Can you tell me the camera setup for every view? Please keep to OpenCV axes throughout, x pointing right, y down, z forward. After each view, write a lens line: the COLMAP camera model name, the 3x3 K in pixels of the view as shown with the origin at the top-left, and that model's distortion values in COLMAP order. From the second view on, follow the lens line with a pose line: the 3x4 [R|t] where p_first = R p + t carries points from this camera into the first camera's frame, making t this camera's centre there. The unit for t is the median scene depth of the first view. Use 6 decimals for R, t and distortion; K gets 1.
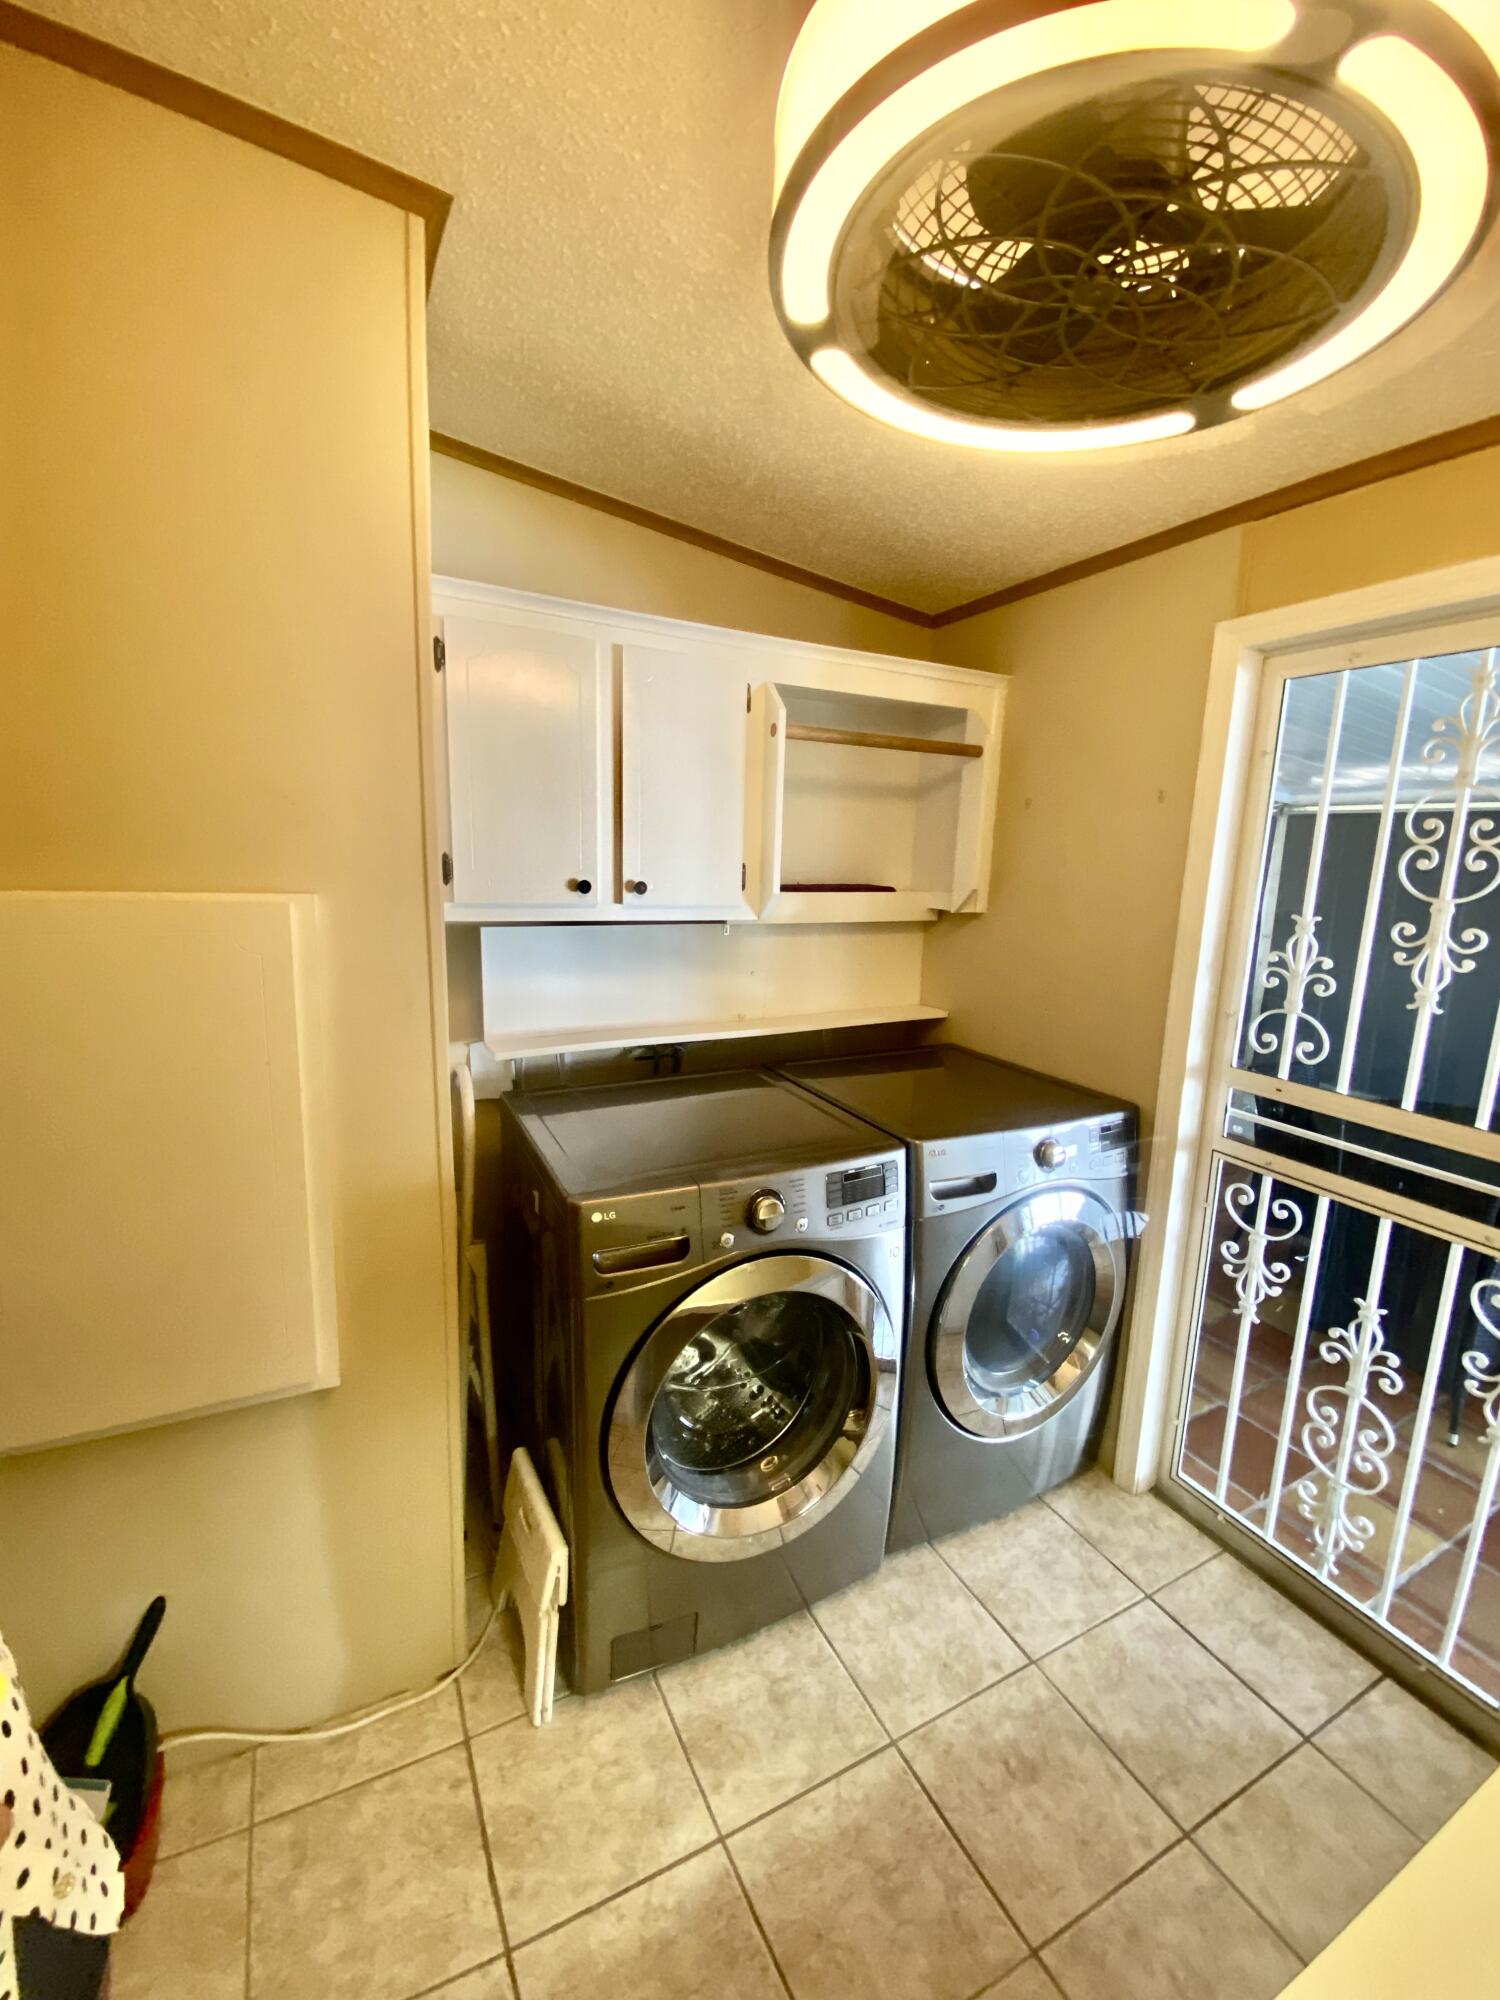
lens RADIAL K [[809.2, 0, 748.8], [0, 809.2, 1007.7], [0, 0, 1]] dist [0.052551, -0.037736]
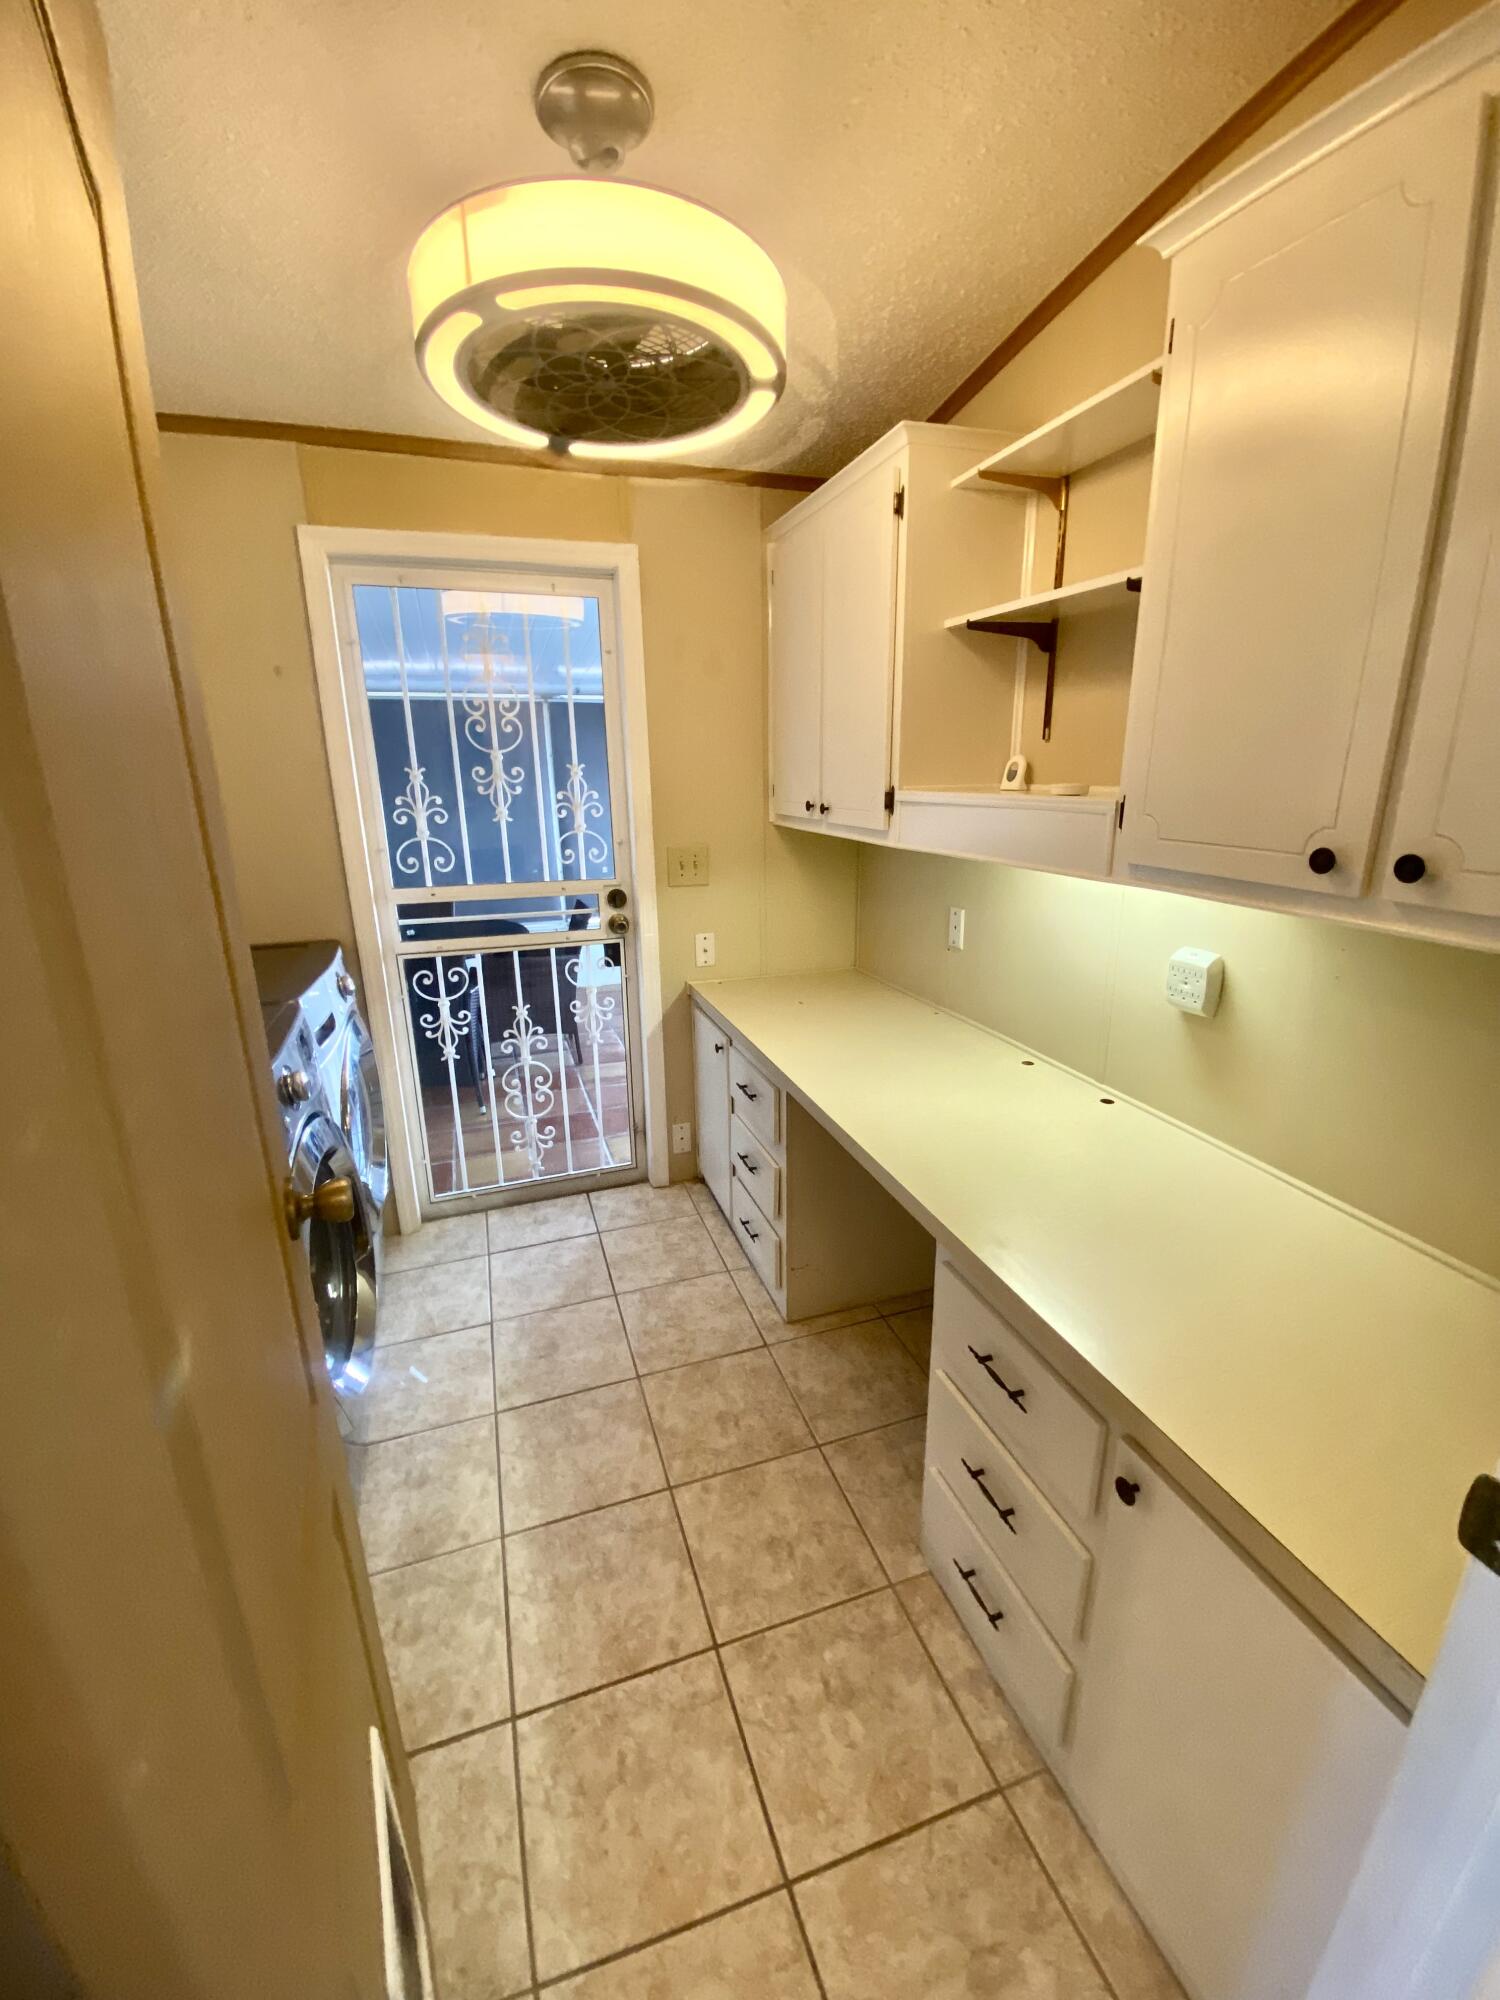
lens RADIAL K [[809.2, 0, 748.8], [0, 809.2, 1007.7], [0, 0, 1]] dist [0.052551, -0.037736]
pose [[0.147371, -0.317049, 0.936889, -0.703384], [0.203421, 0.936698, 0.284986, -0.009033], [-0.967937, 0.148585, 0.202536, 0.216071]]
